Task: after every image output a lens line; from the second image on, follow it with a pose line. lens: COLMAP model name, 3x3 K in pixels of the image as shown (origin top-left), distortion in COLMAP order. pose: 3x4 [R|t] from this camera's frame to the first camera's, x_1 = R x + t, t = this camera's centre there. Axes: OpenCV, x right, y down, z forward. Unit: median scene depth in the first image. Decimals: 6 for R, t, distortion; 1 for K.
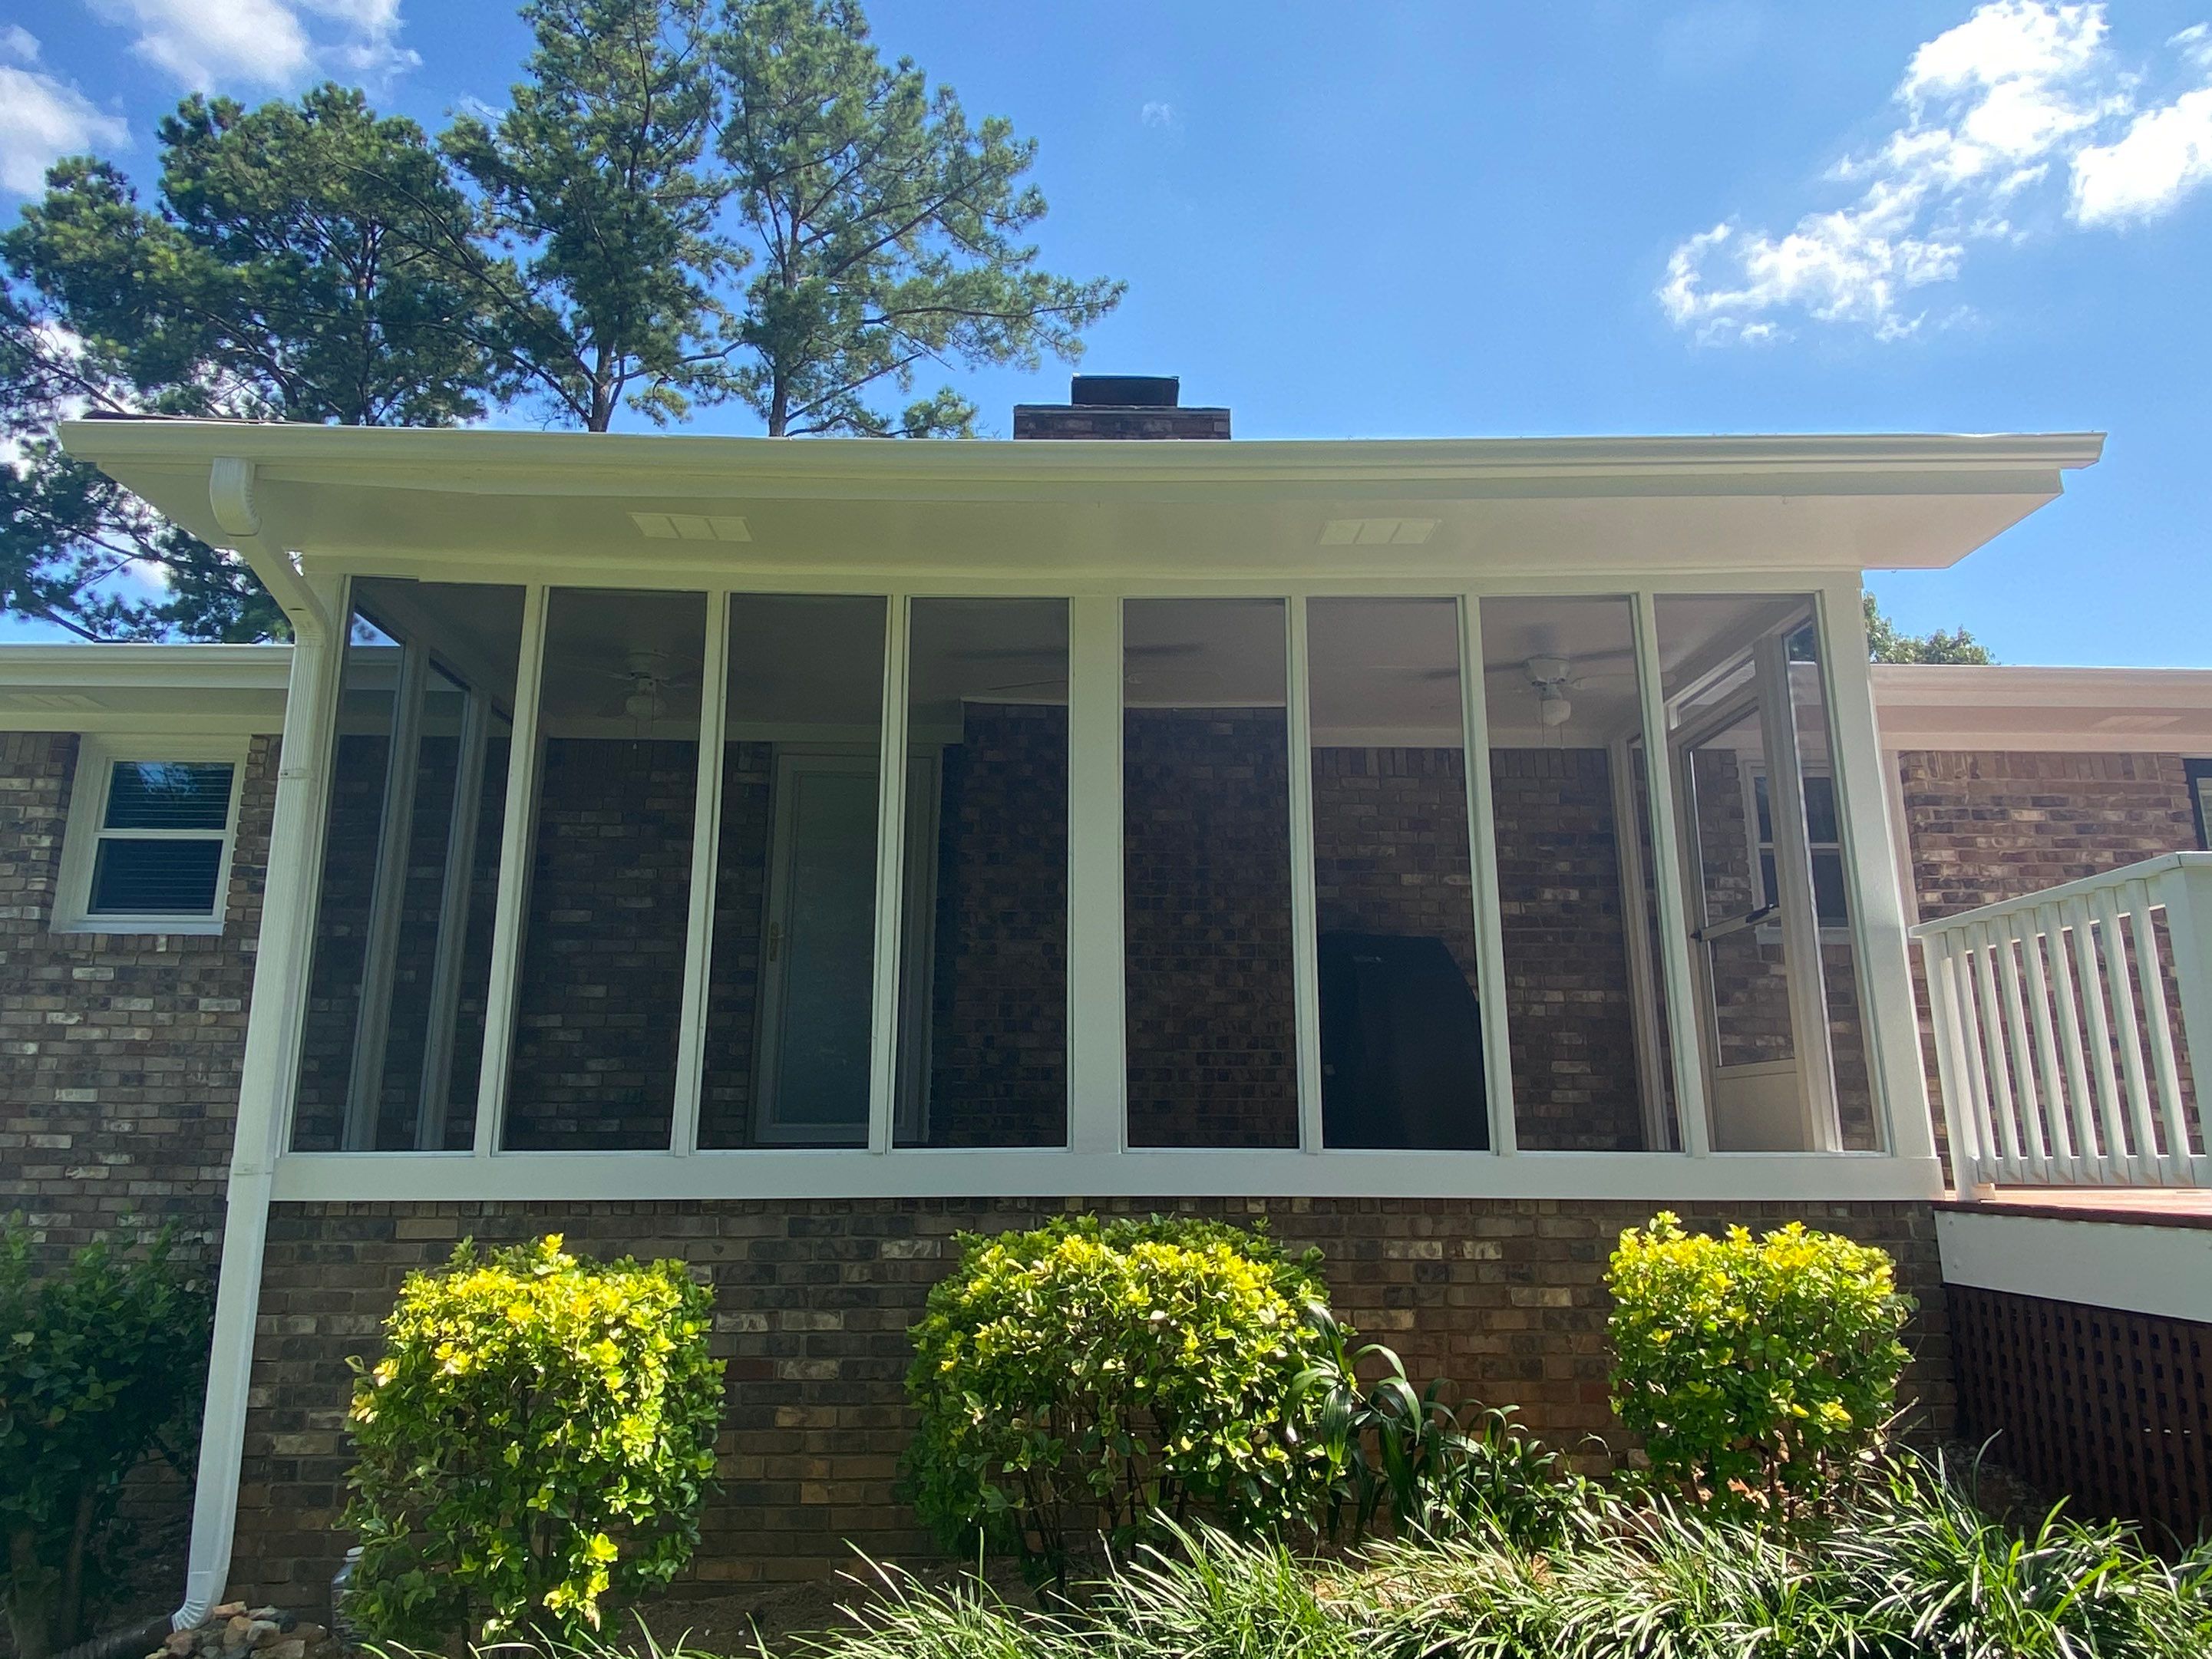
lens RADIAL K [[1496.3, 0, 1106.0], [0, 1496.3, 829.5], [0, 0, 1]] dist [0.086386, -0.106694]
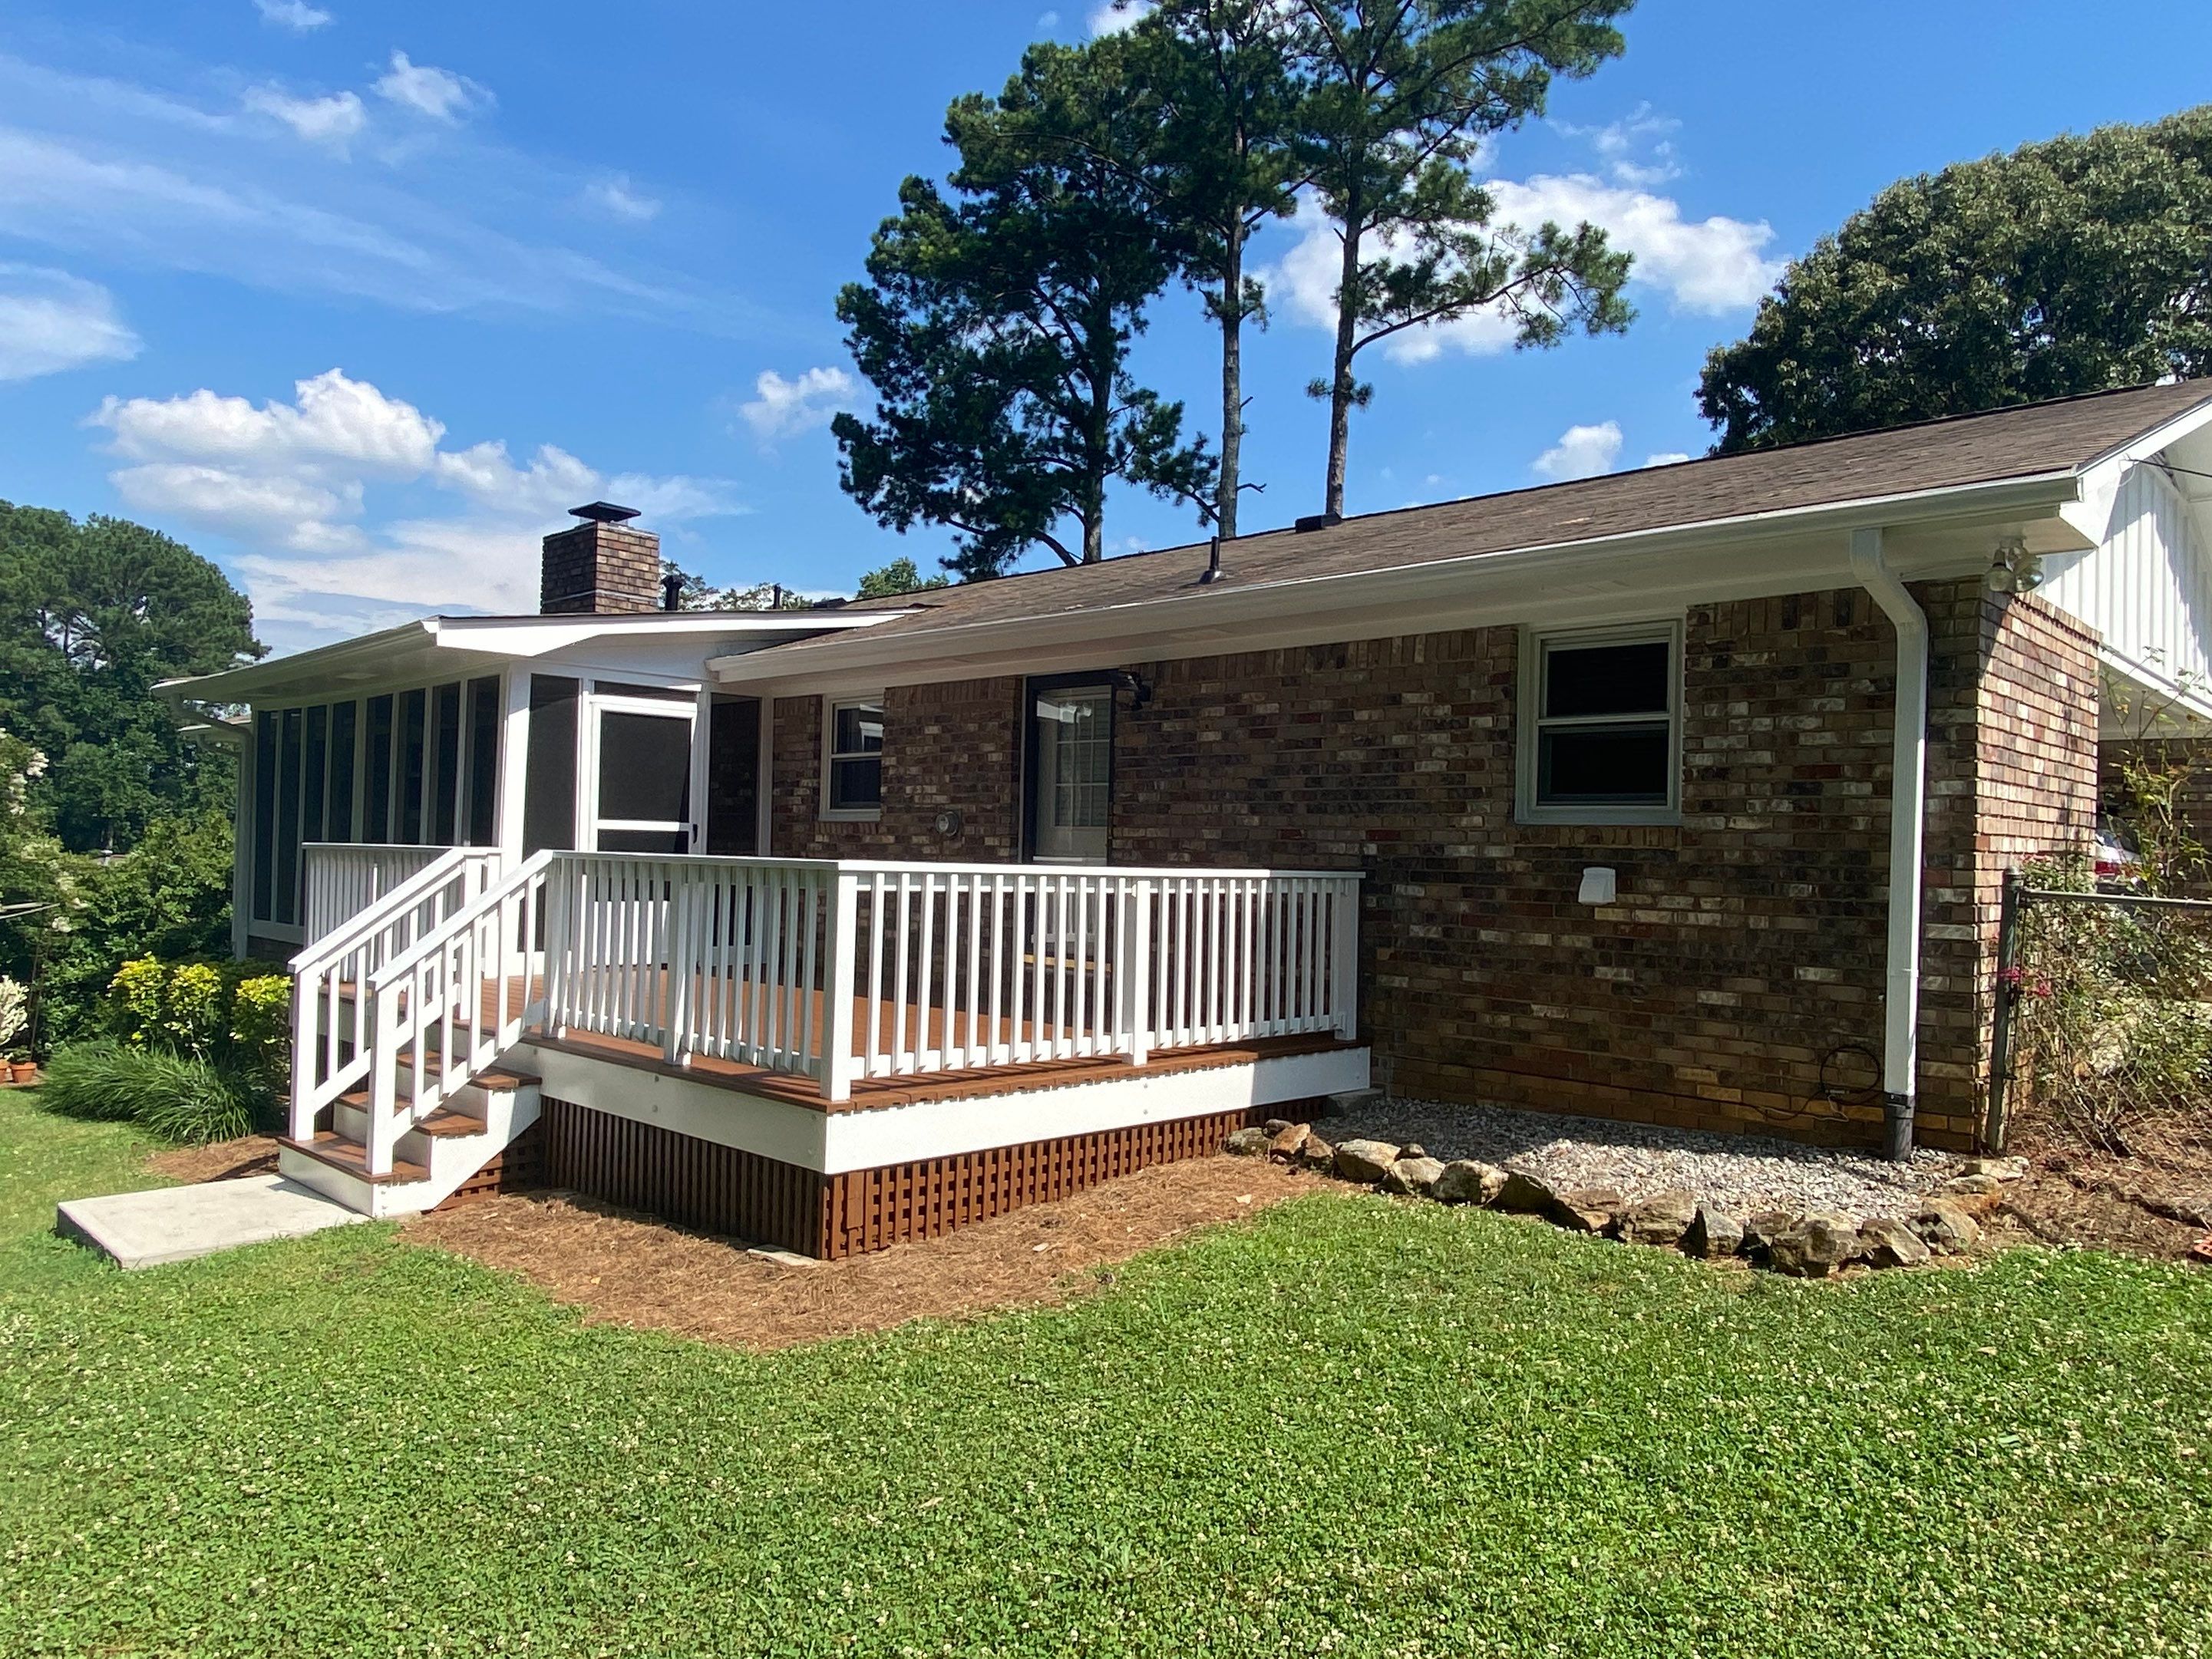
lens RADIAL K [[1496.3, 0, 1106.0], [0, 1496.3, 829.5], [0, 0, 1]] dist [0.086386, -0.106694]
pose [[0.701688, 0.001658, -0.712482, 1.409205], [0.139206, 0.980406, 0.139379, -0.074071], [0.698753, -0.196983, 0.687708, 0.112236]]
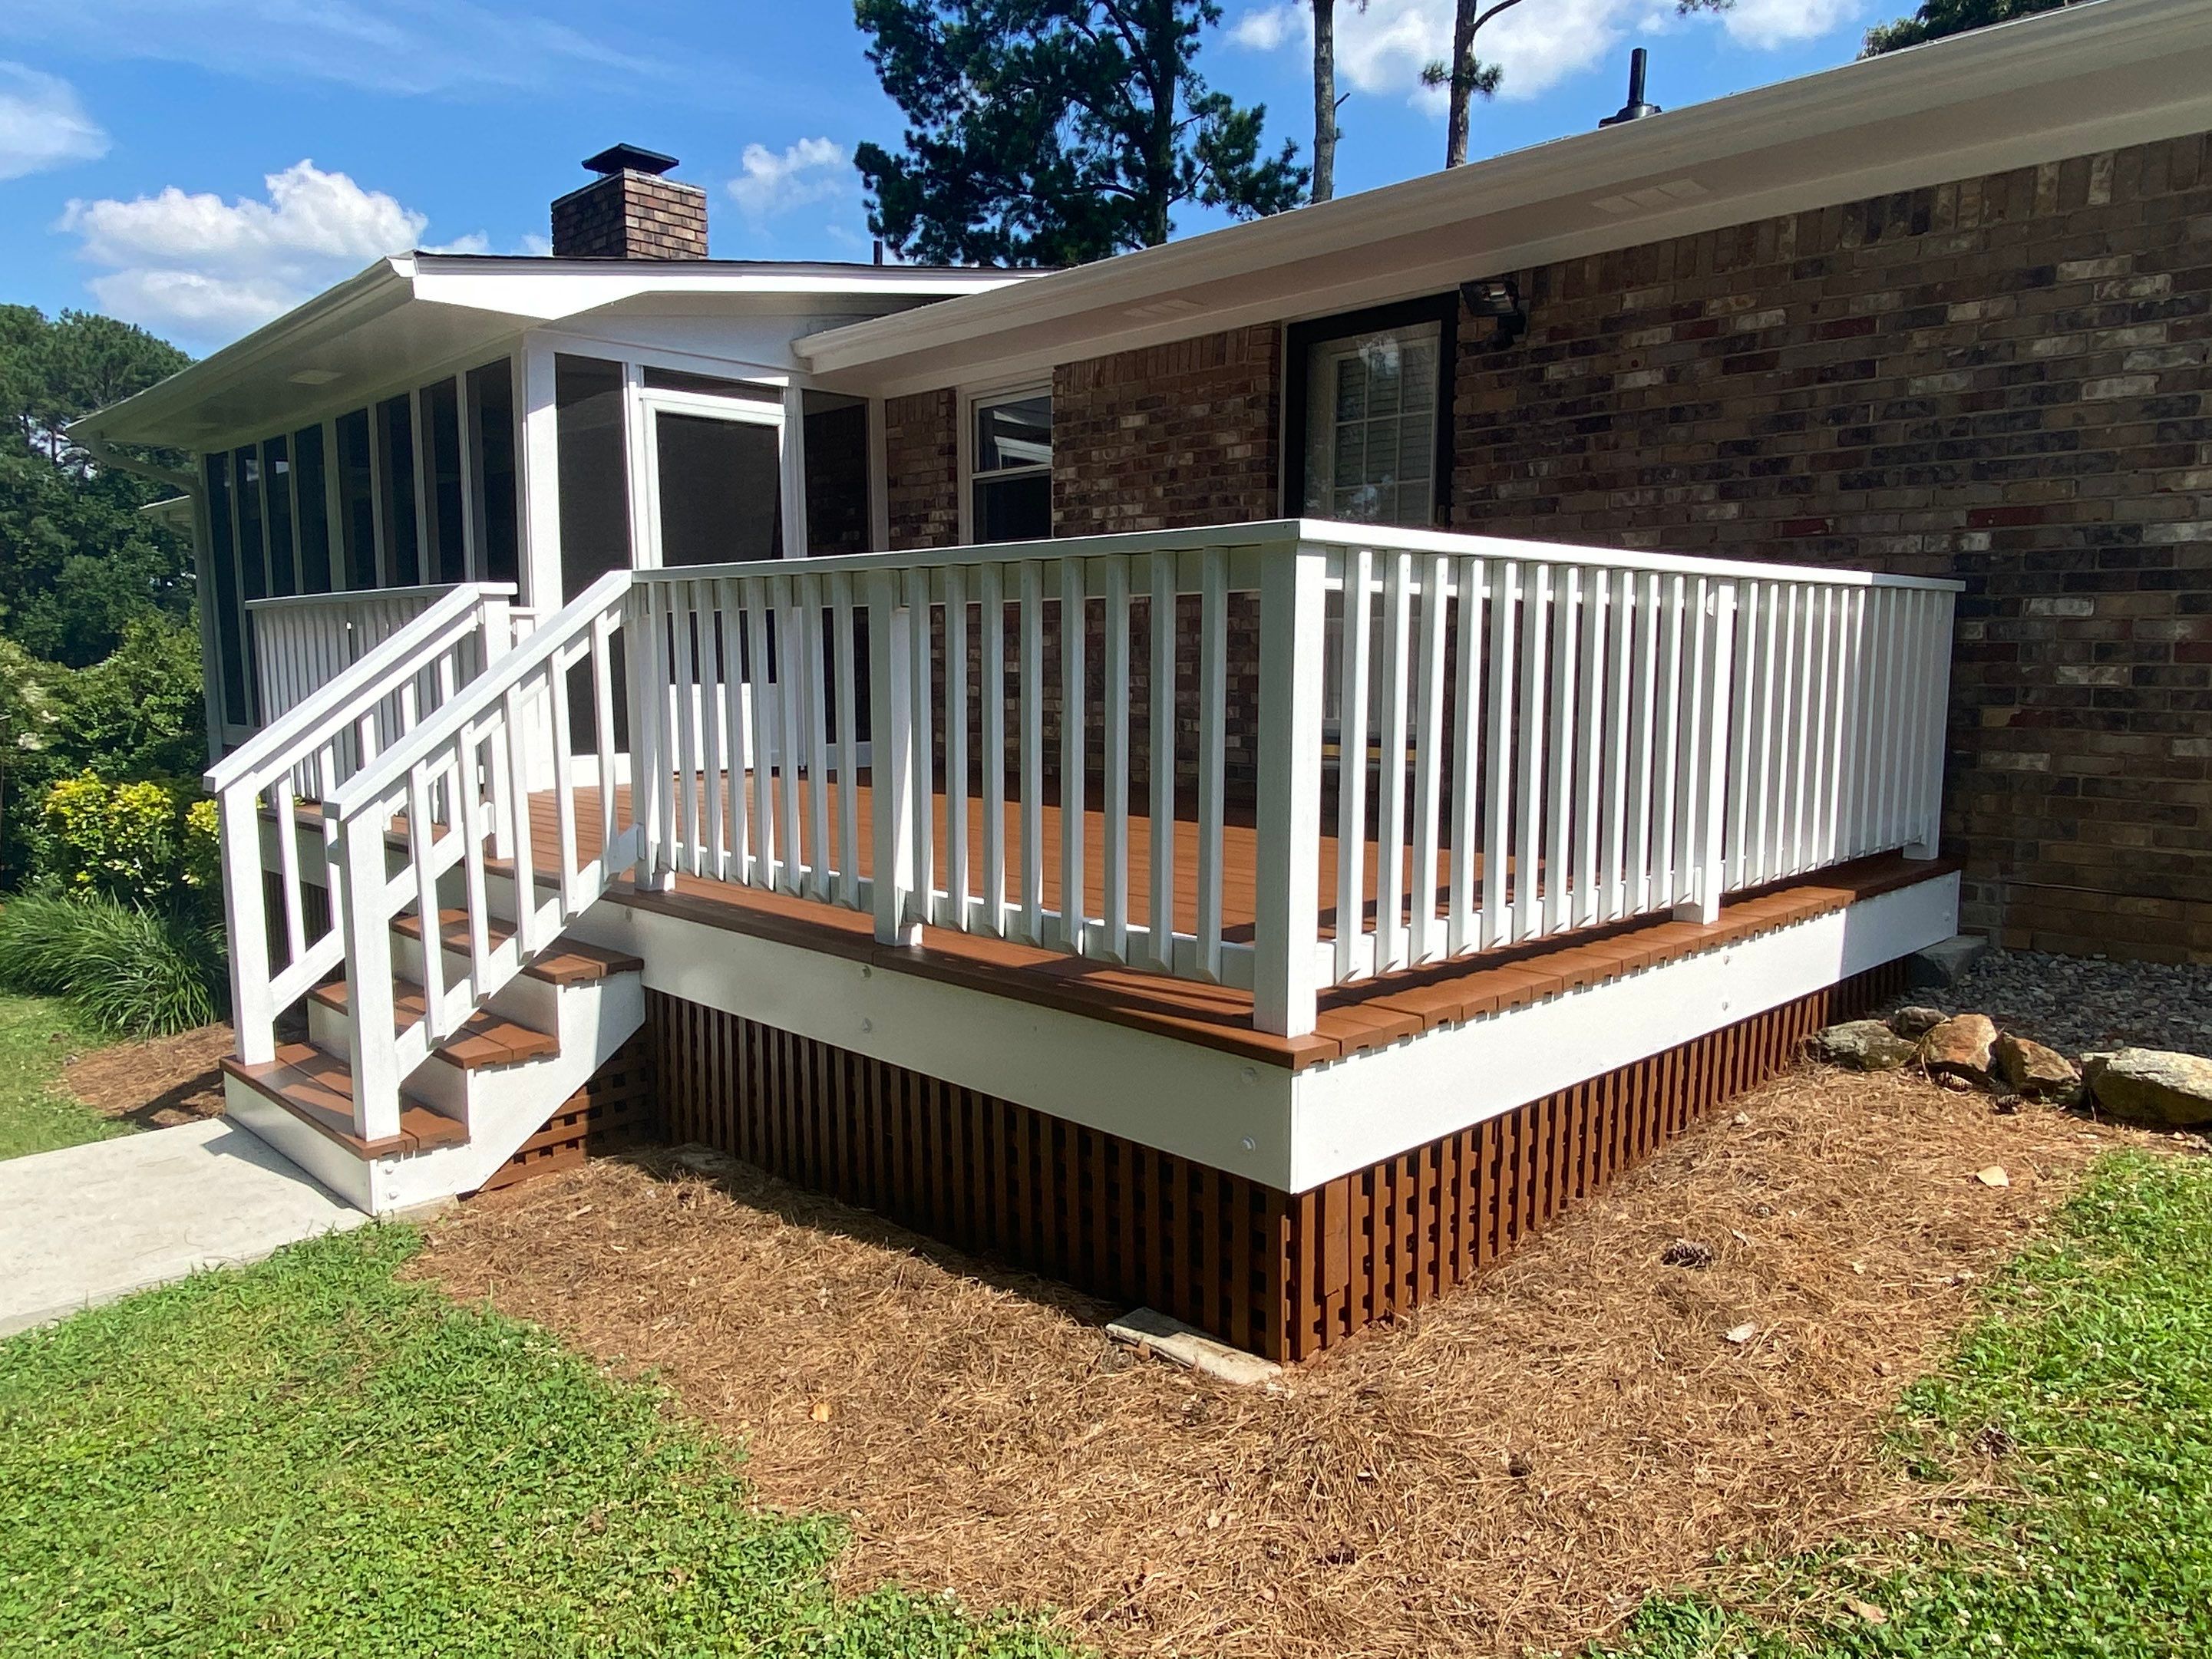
lens RADIAL K [[1496.3, 0, 1106.0], [0, 1496.3, 829.5], [0, 0, 1]] dist [0.086386, -0.106694]
pose [[0.691708, 0.079118, -0.717830, 1.078443], [0.168131, 0.949025, 0.266613, -0.017259], [0.702333, -0.305108, 0.643146, 0.234233]]
